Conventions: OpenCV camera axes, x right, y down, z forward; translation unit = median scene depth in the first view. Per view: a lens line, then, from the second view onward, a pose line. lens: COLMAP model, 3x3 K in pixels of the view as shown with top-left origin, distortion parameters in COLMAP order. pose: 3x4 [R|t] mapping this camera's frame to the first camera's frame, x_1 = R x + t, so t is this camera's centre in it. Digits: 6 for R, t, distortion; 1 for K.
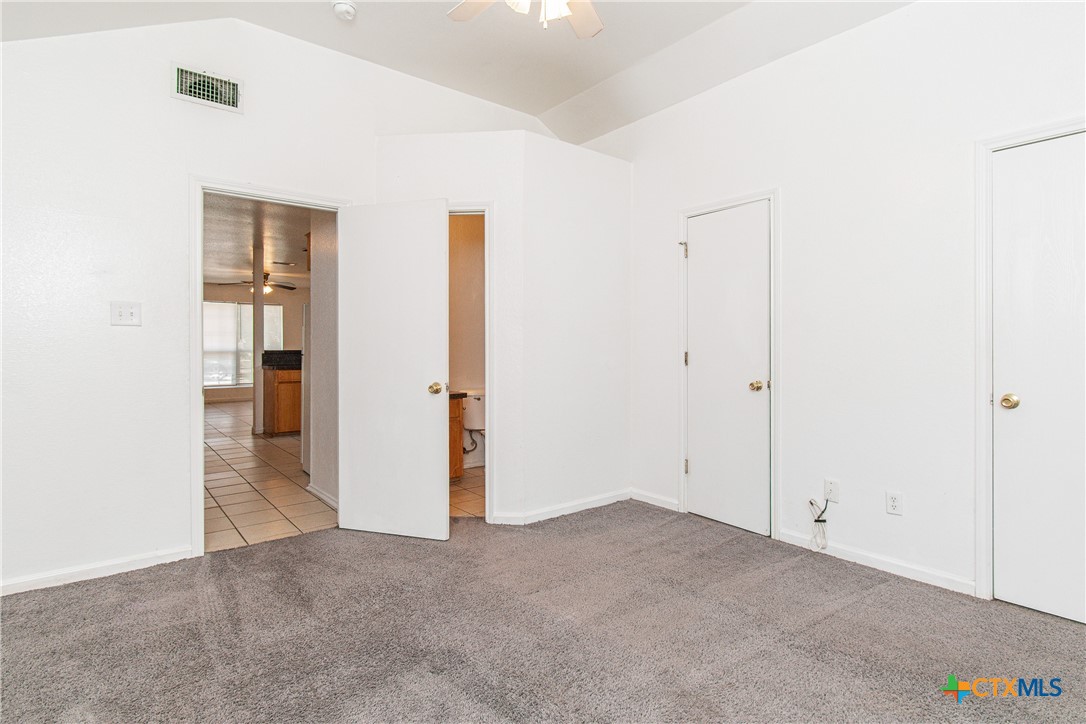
lens RADIAL K [[556.0, 0, 548.1], [0, 556.0, 341.1], [0, 0, 1]] dist [0.000189, -0.001250]
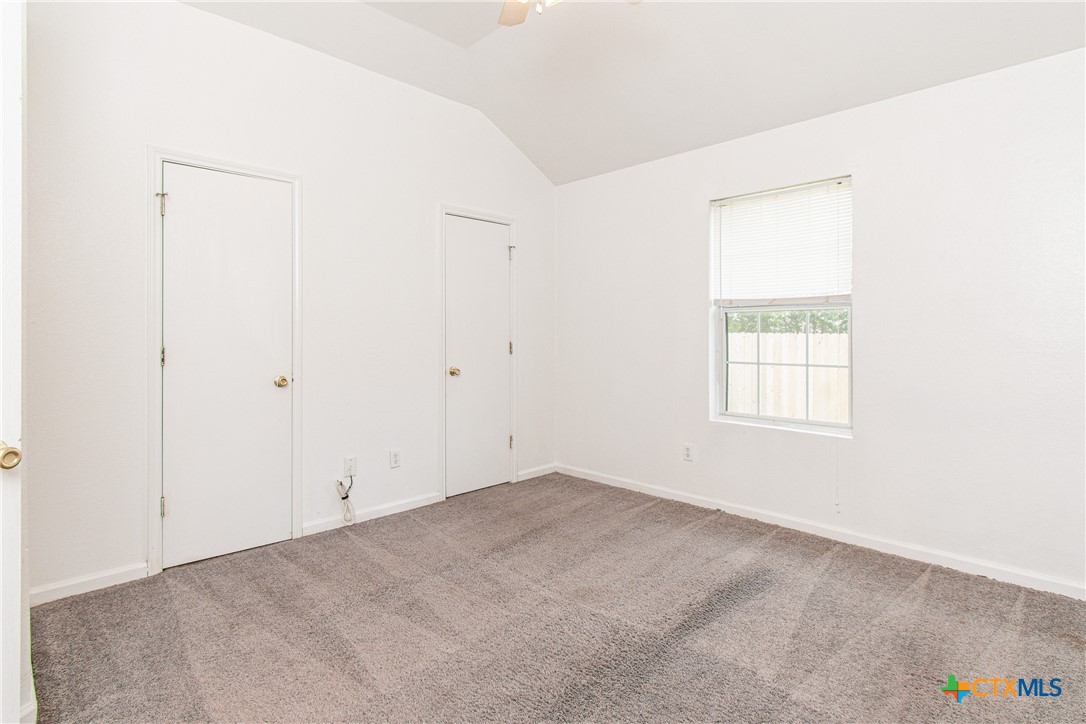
lens RADIAL K [[543.3, 0, 546.5], [0, 543.3, 340.5], [0, 0, 1]] dist [0.001409, -0.000413]
pose [[-0.115856, -0.004612, 0.993255, -0.633347], [-0.004235, 0.999982, 0.004149, 0.007029], [-0.993257, -0.003726, -0.115874, 0.739564]]
